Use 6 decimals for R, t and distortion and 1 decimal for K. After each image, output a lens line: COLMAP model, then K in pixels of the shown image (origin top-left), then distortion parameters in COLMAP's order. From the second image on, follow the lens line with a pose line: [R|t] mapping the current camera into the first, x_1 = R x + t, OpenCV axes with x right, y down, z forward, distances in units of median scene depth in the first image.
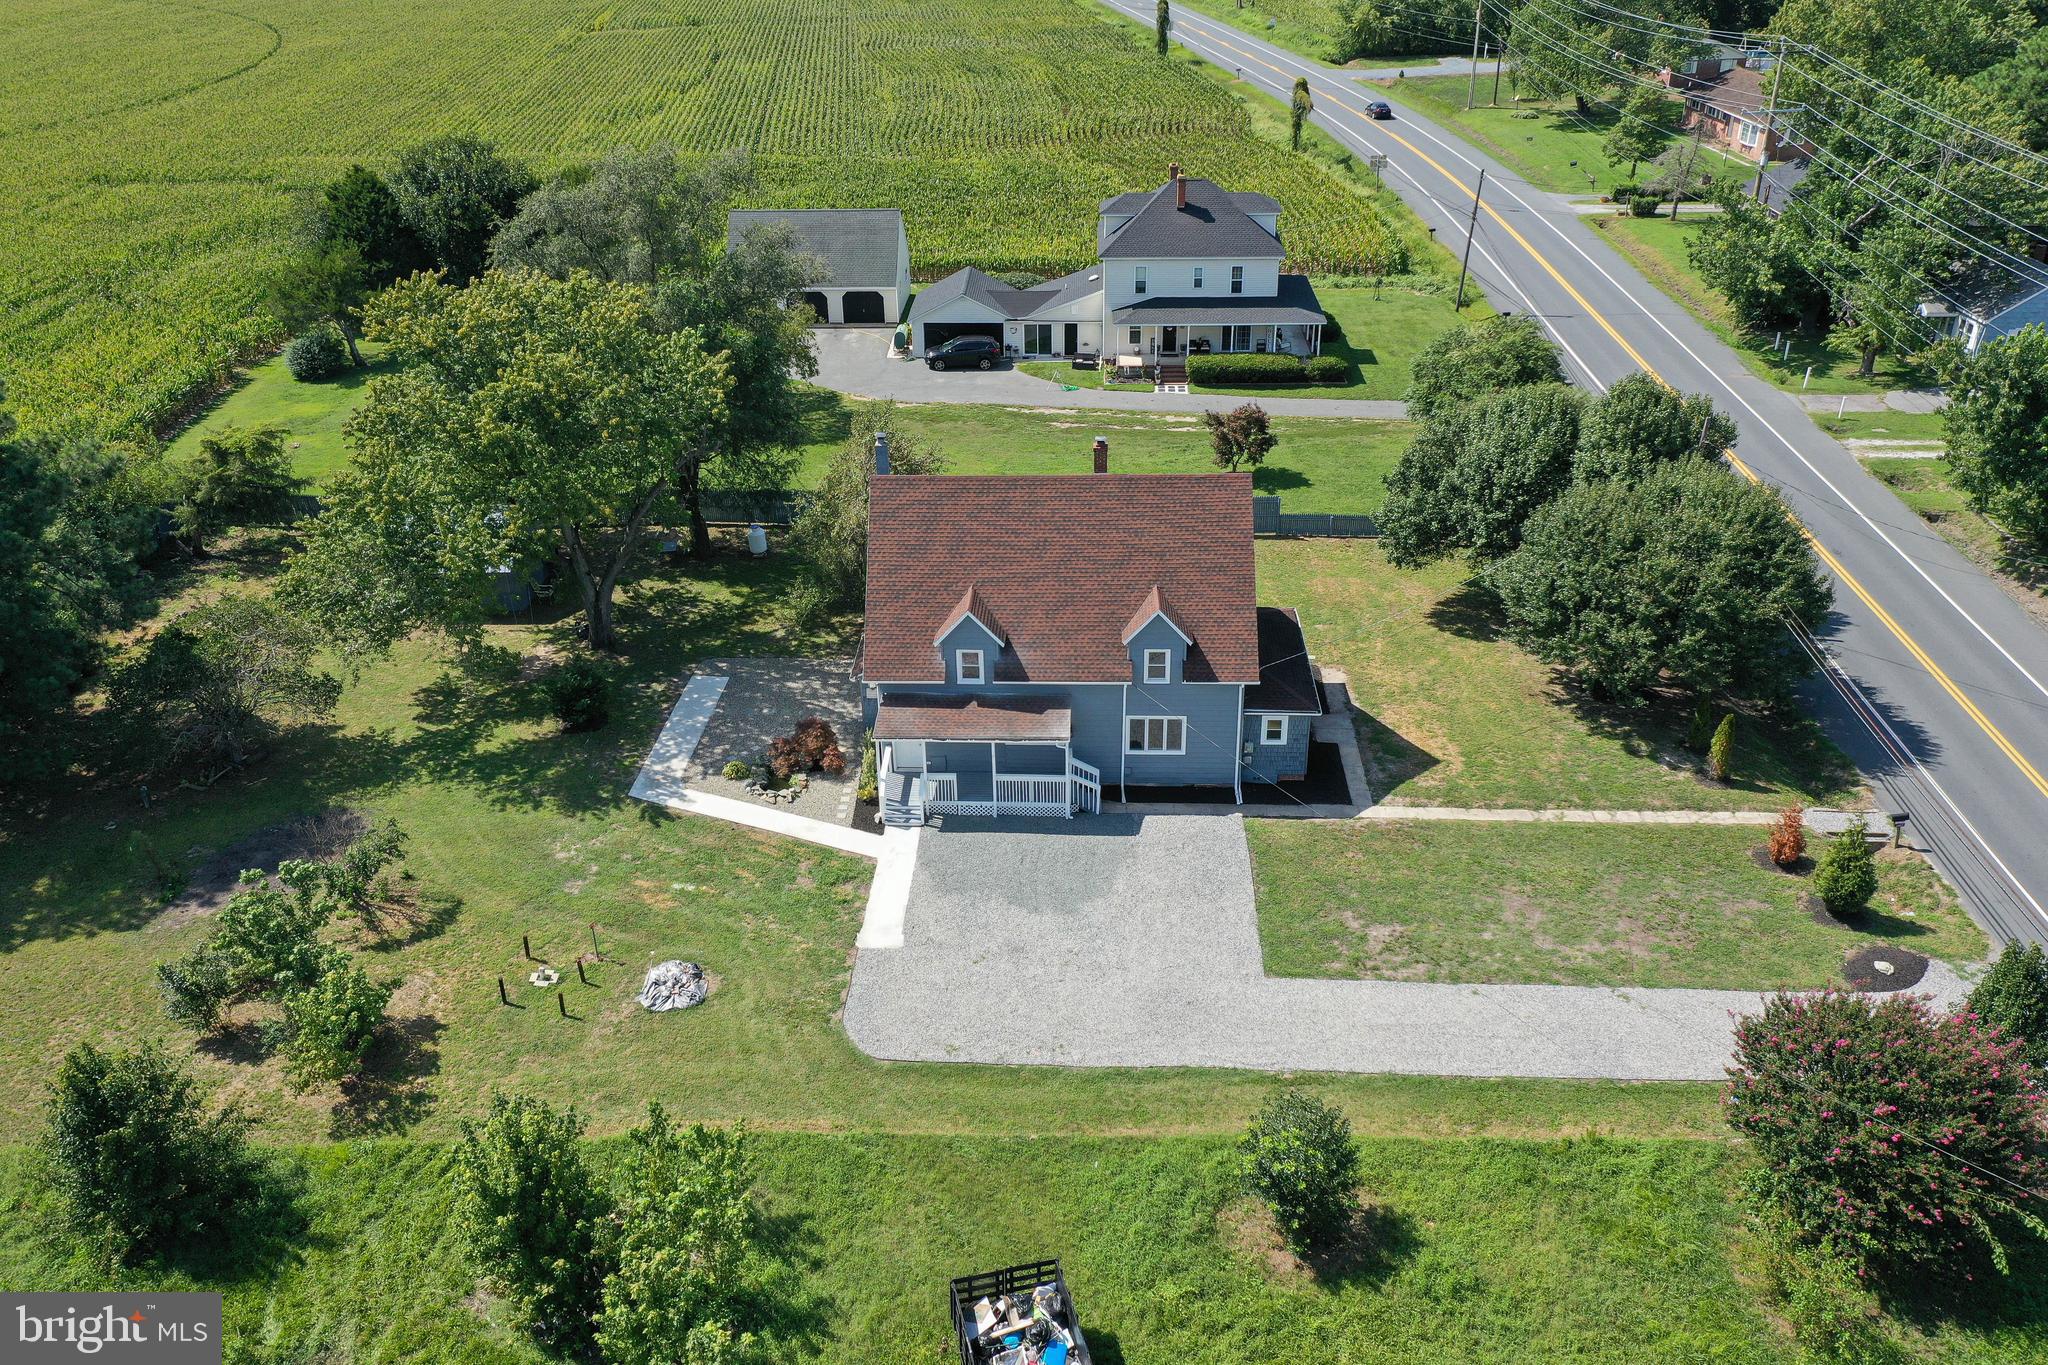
lens RADIAL K [[1614.8, 0, 1025.5], [0, 1614.8, 687.3], [0, 0, 1]] dist [0.004104, -0.005943]
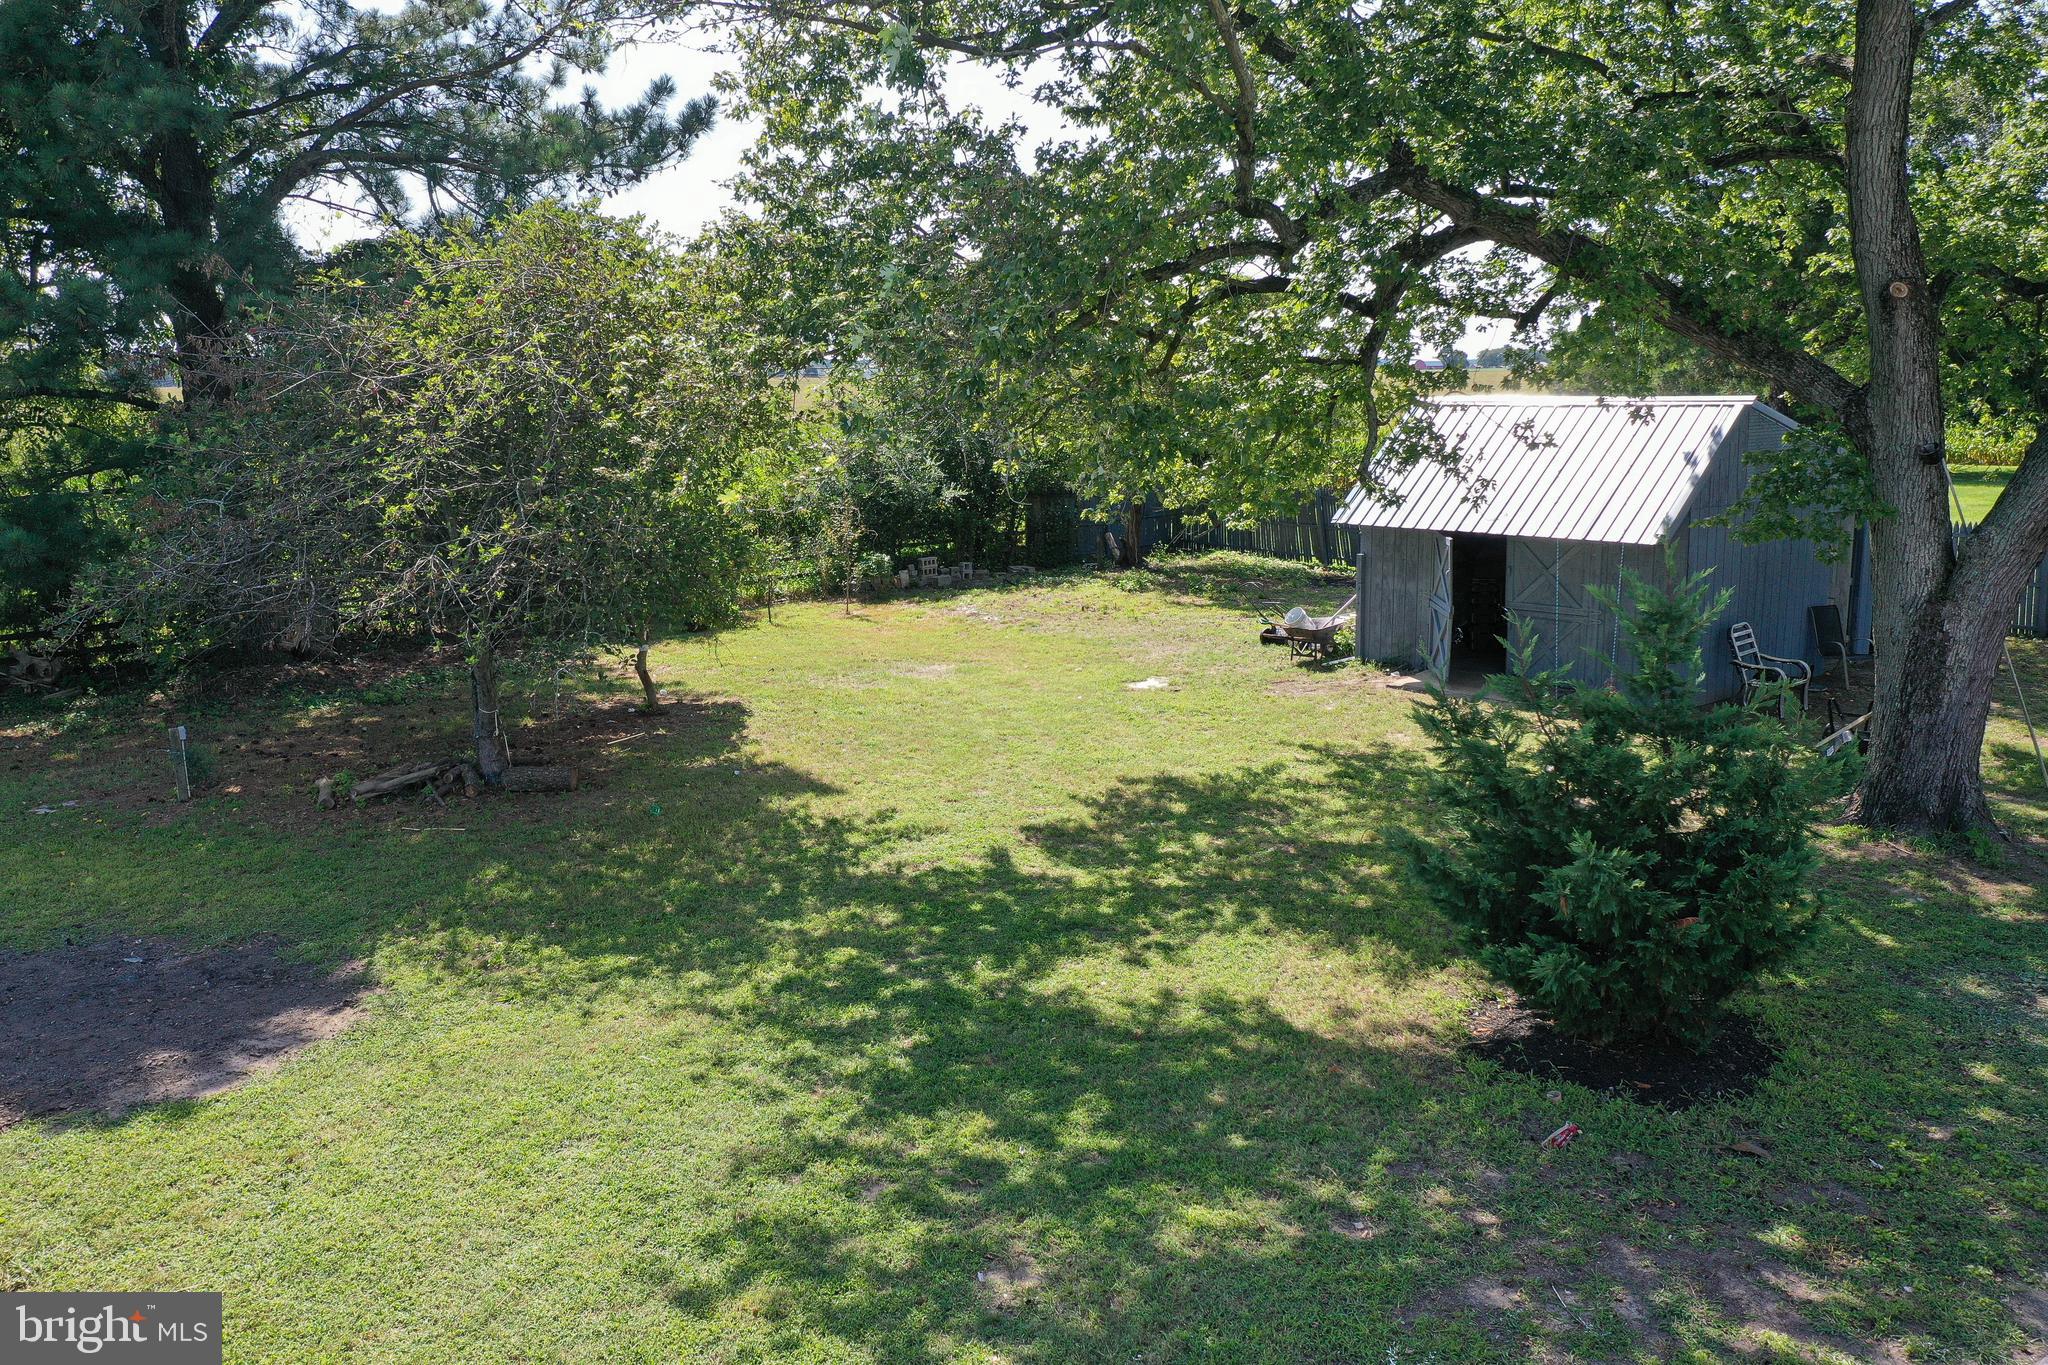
lens RADIAL K [[1624.1, 0, 1019.8], [0, 1624.1, 672.1], [0, 0, 1]] dist [0.014103, 0.003633]
pose [[0.640871, 0.146390, -0.753561, -0.207570], [-0.365427, 0.921466, -0.131772, 0.034204], [0.675091, 0.359820, 0.644036, 0.909854]]
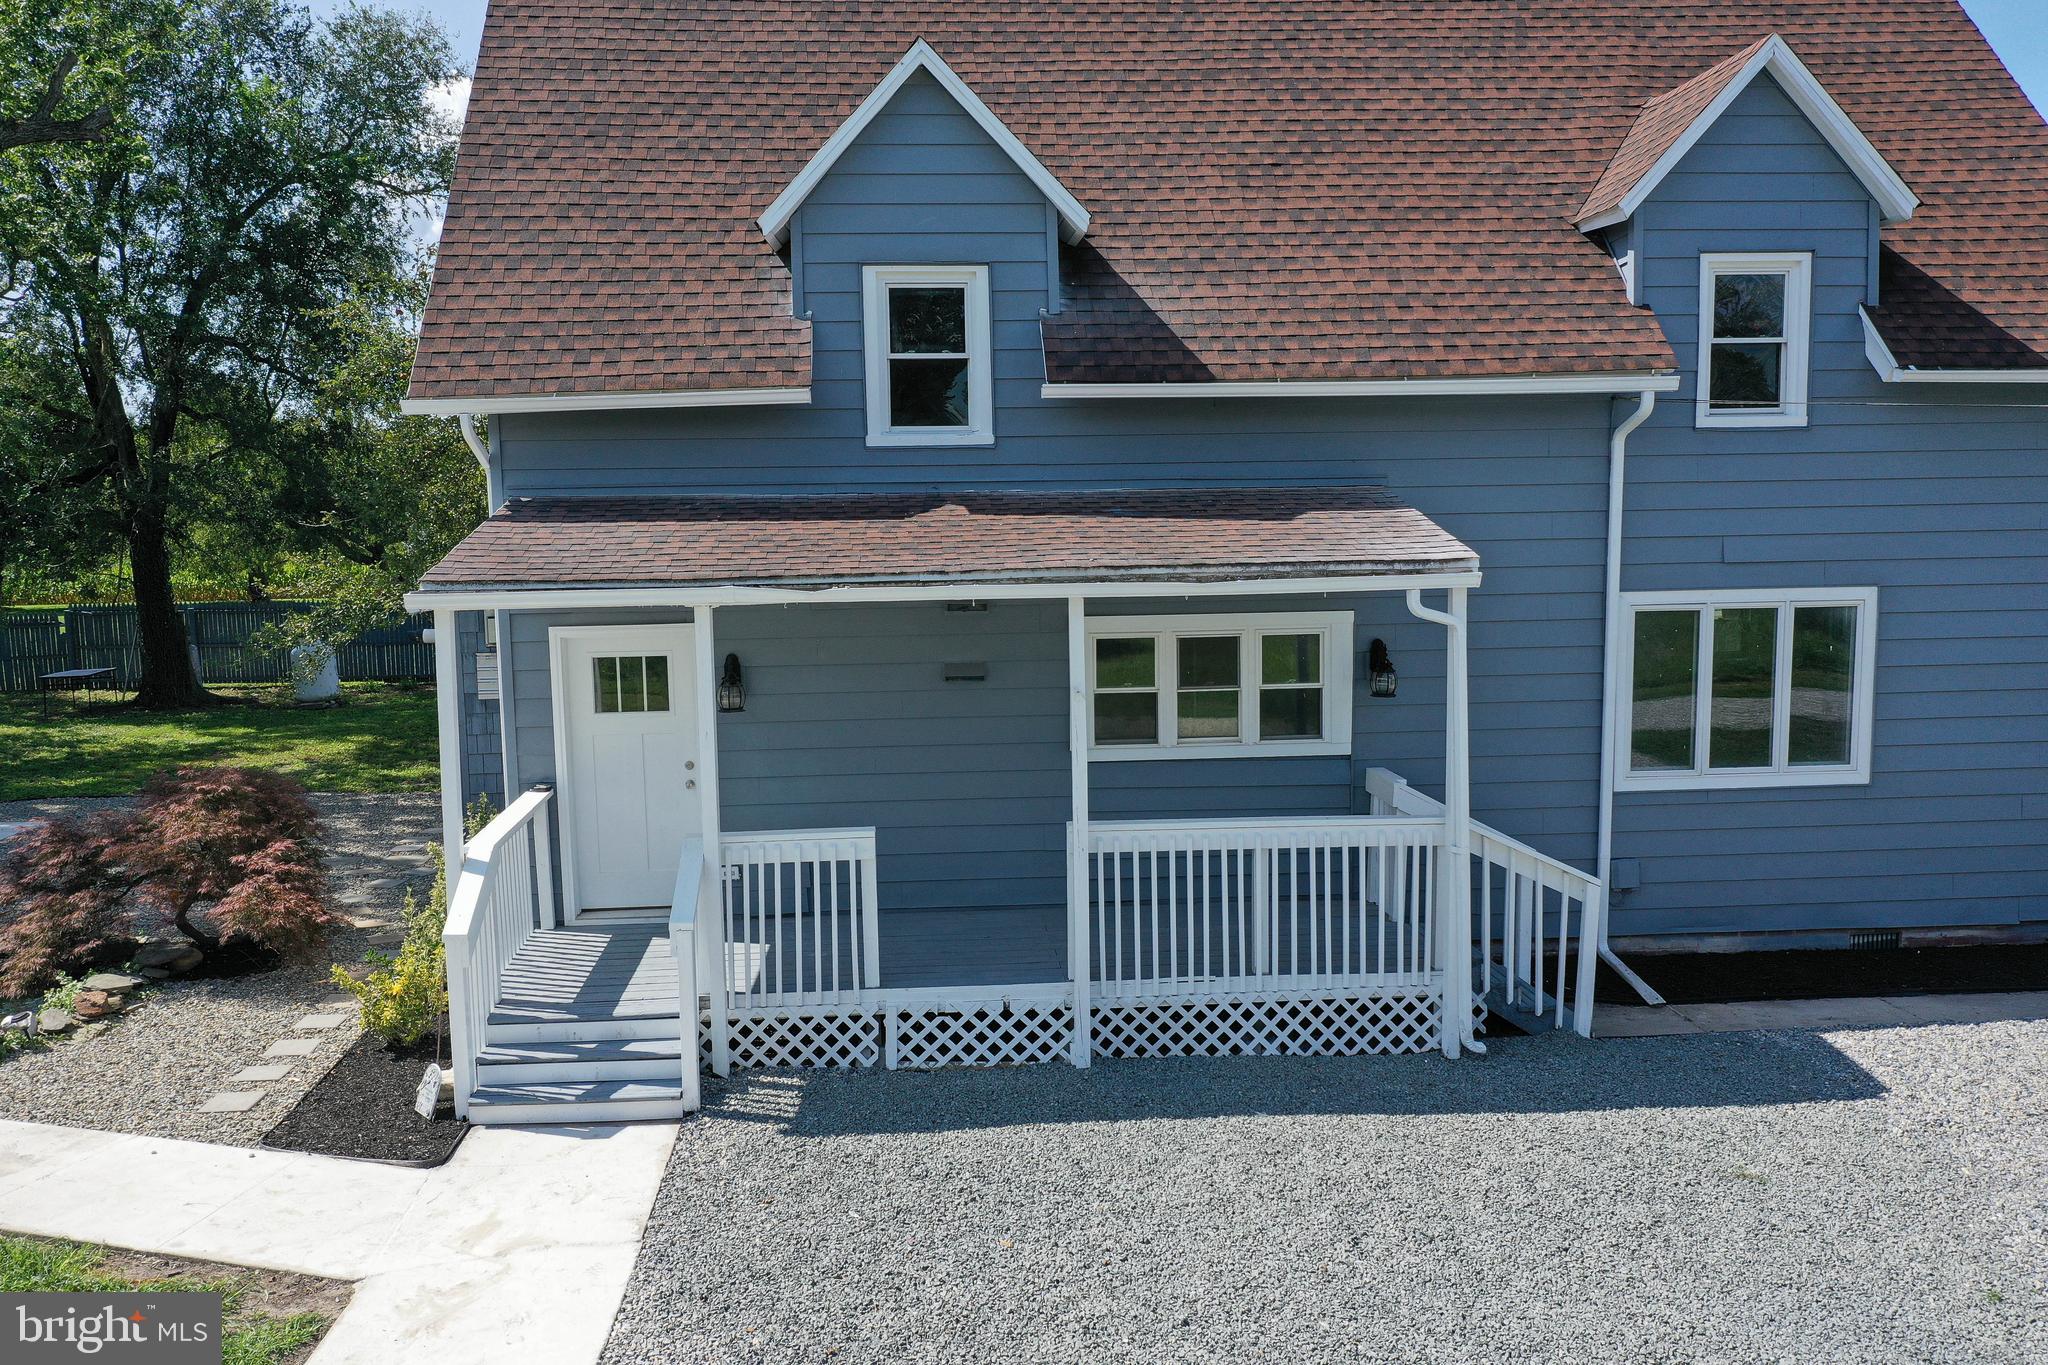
lens RADIAL K [[1624.1, 0, 1019.8], [0, 1624.1, 672.1], [0, 0, 1]] dist [0.014103, 0.003633]
pose [[0.992283, -0.011725, 0.123436, -0.048553], [0.059441, 0.918648, -0.390579, 0.110519], [-0.108815, 0.394902, 0.912256, 0.799547]]
